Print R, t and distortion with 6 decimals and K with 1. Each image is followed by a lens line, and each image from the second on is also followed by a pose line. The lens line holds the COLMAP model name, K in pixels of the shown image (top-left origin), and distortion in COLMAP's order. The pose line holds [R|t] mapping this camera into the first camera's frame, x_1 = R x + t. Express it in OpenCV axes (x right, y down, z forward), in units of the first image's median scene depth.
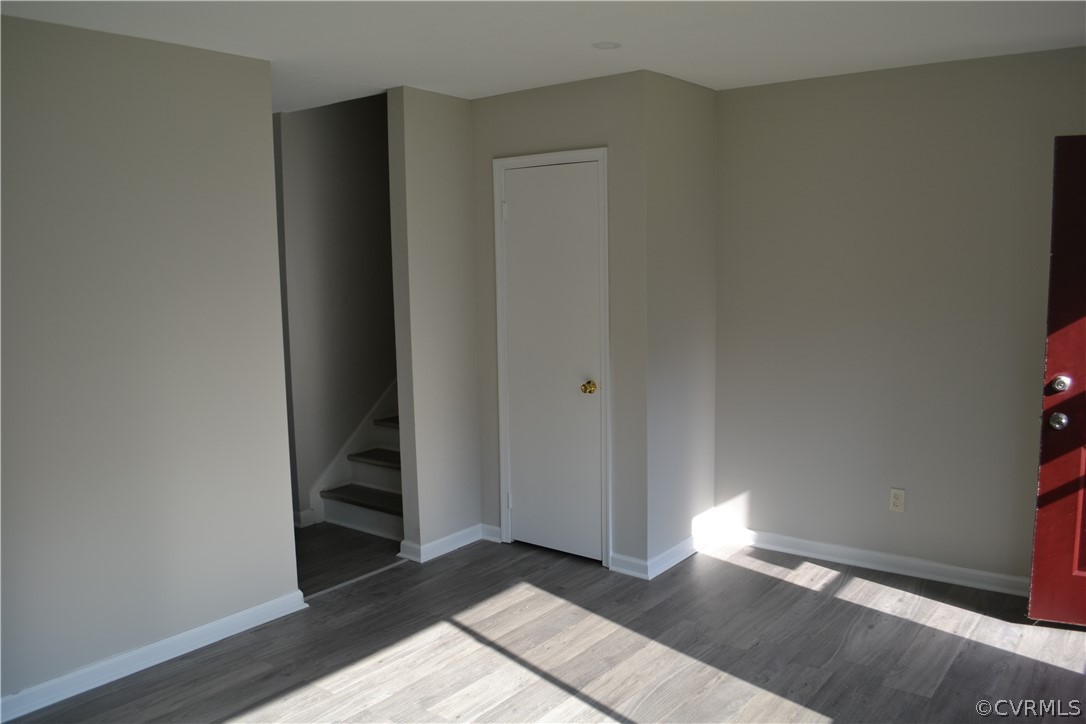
lens RADIAL K [[865.3, 0, 542.4], [0, 865.3, 365.5], [0, 0, 1]] dist [-0.081016, 0.010505]
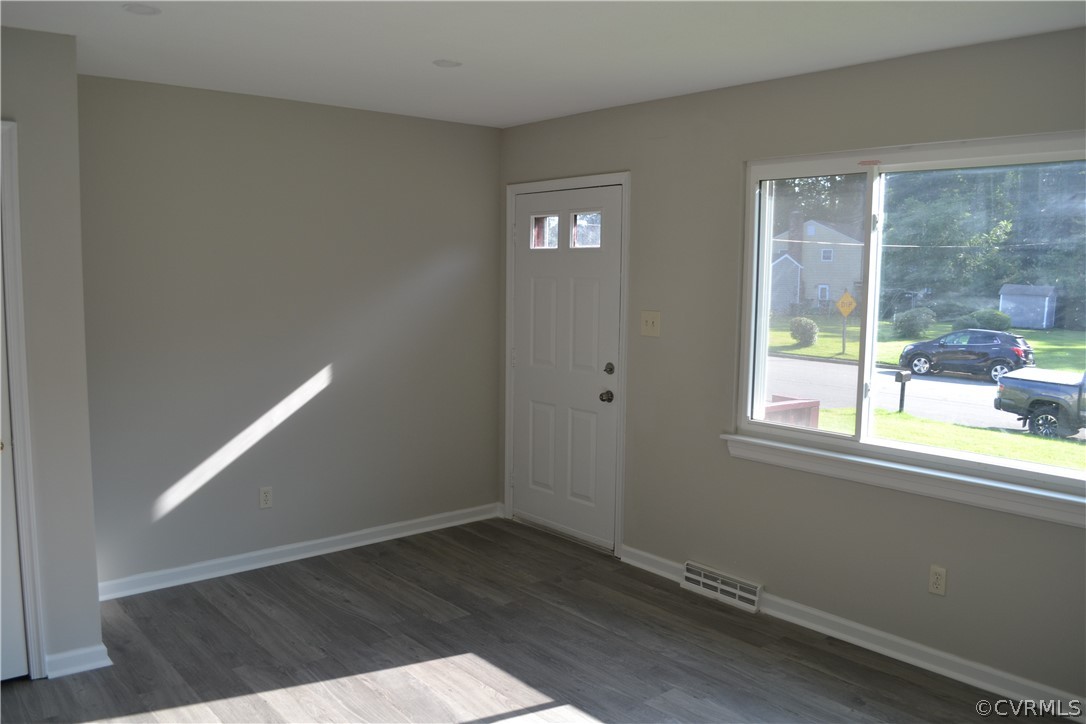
lens RADIAL K [[864.6, 0, 548.3], [0, 864.6, 363.8], [0, 0, 1]] dist [-0.089353, 0.005290]
pose [[0.197286, -0.080697, 0.977019, -0.585996], [0.106881, 0.992436, 0.060389, -0.037982], [-0.974502, 0.092511, 0.204419, 0.448344]]
